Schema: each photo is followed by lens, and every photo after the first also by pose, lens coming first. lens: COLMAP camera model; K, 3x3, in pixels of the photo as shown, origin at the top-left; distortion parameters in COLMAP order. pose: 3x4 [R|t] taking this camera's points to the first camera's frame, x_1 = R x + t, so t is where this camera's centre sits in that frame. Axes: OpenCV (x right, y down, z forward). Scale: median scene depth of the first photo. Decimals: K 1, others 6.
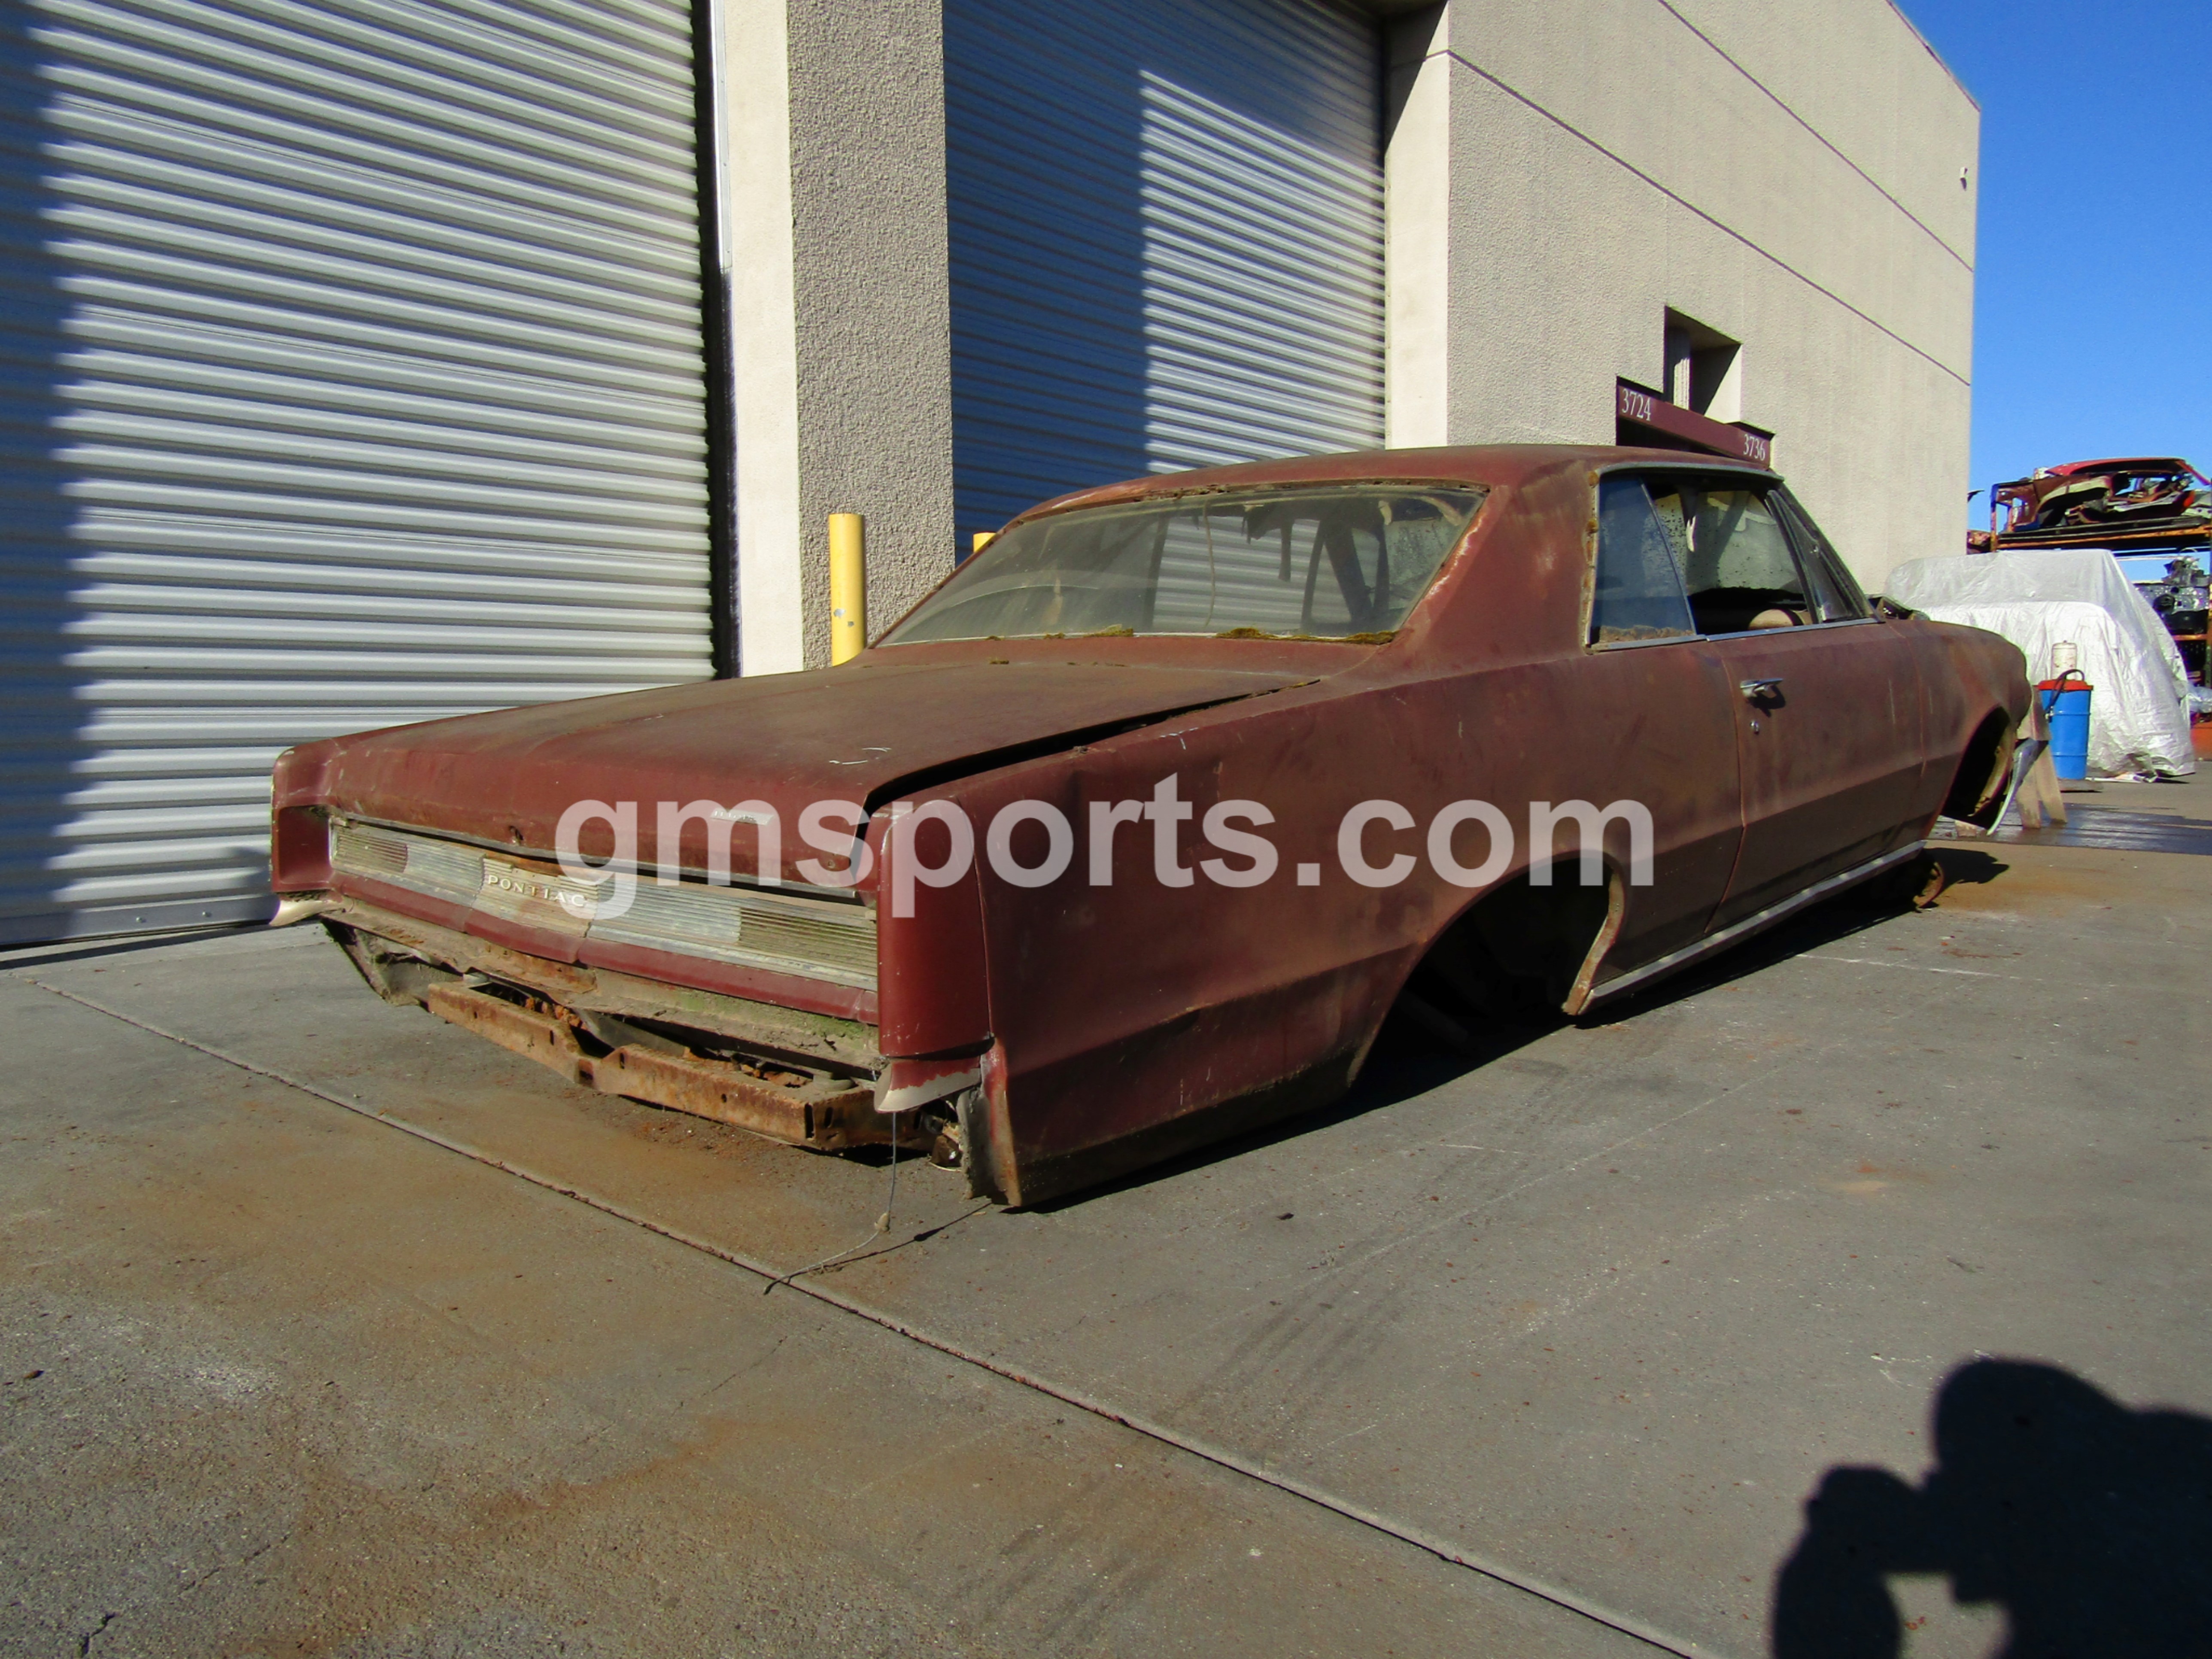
lens RADIAL K [[1567.9, 0, 1106.0], [0, 1567.9, 829.5], [0, 0, 1]] dist [-0.006739, -0.020934]
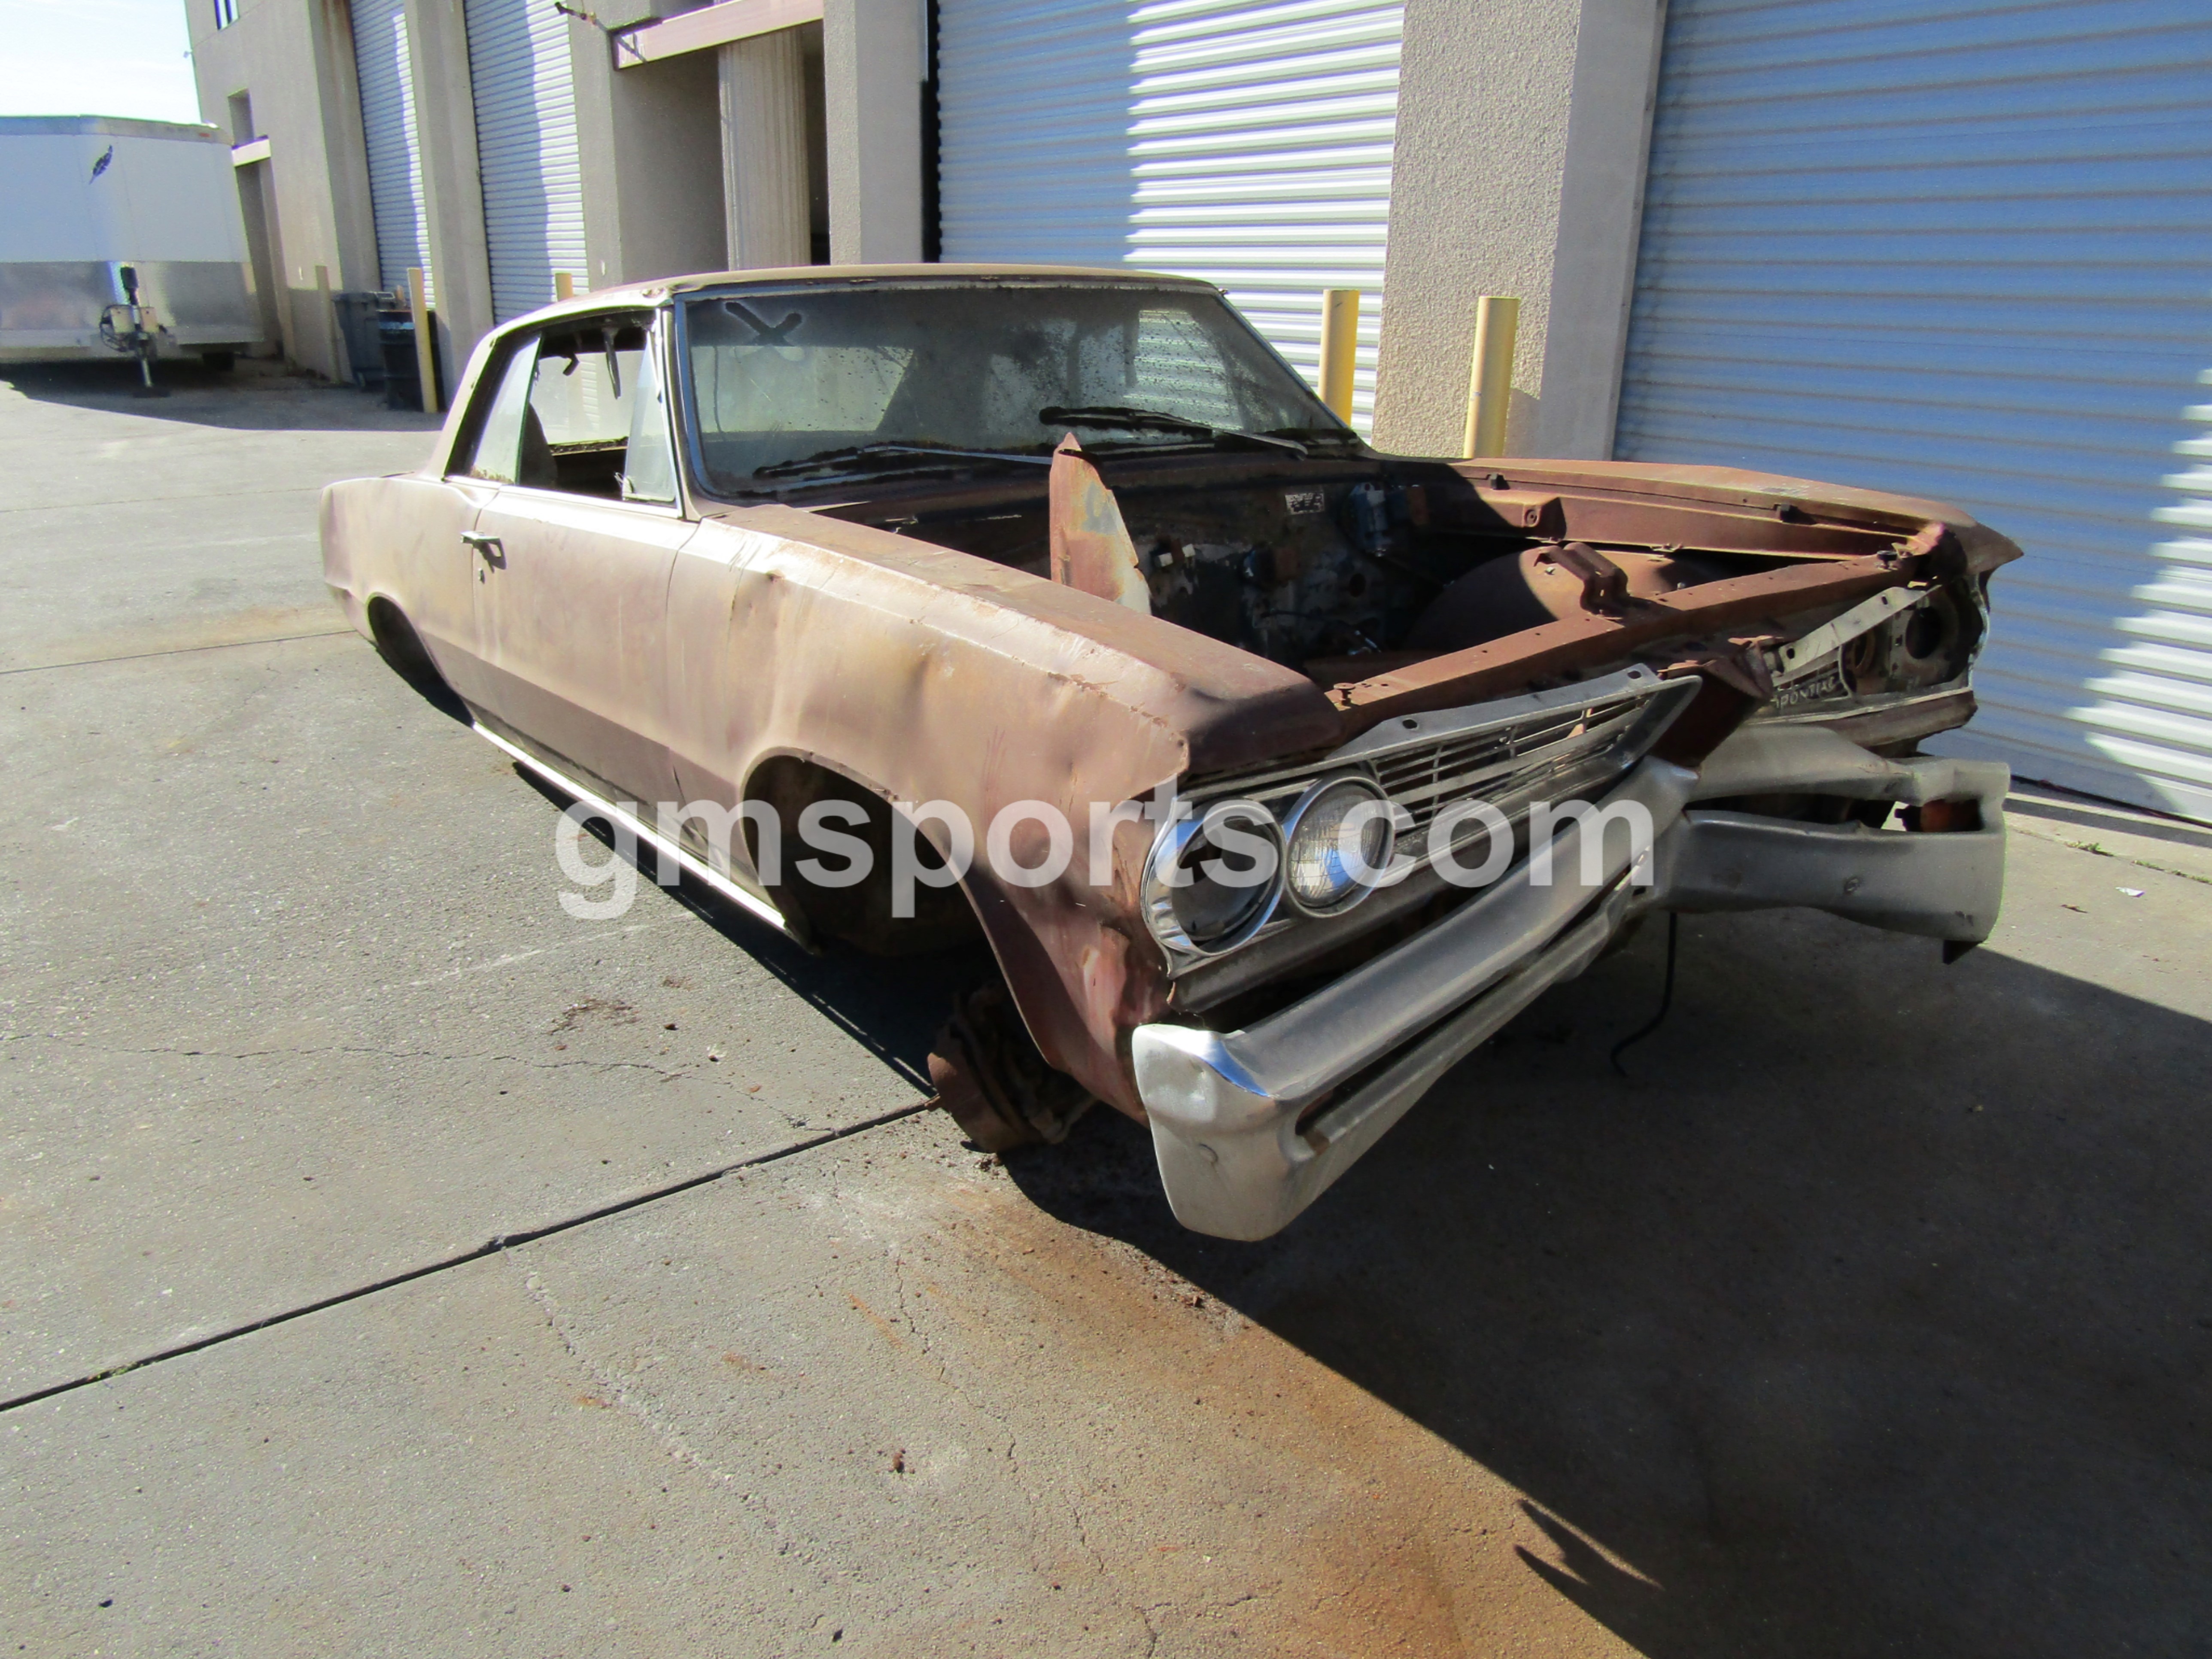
lens RADIAL K [[1572.6, 0, 1100.7], [0, 1572.6, 826.9], [0, 0, 1]] dist [-0.004755, -0.002705]
pose [[-0.223521, 0.317885, -0.921405, 1.174203], [-0.095387, 0.933651, 0.345249, -0.272297], [0.970021, 0.165060, -0.178368, 1.397600]]
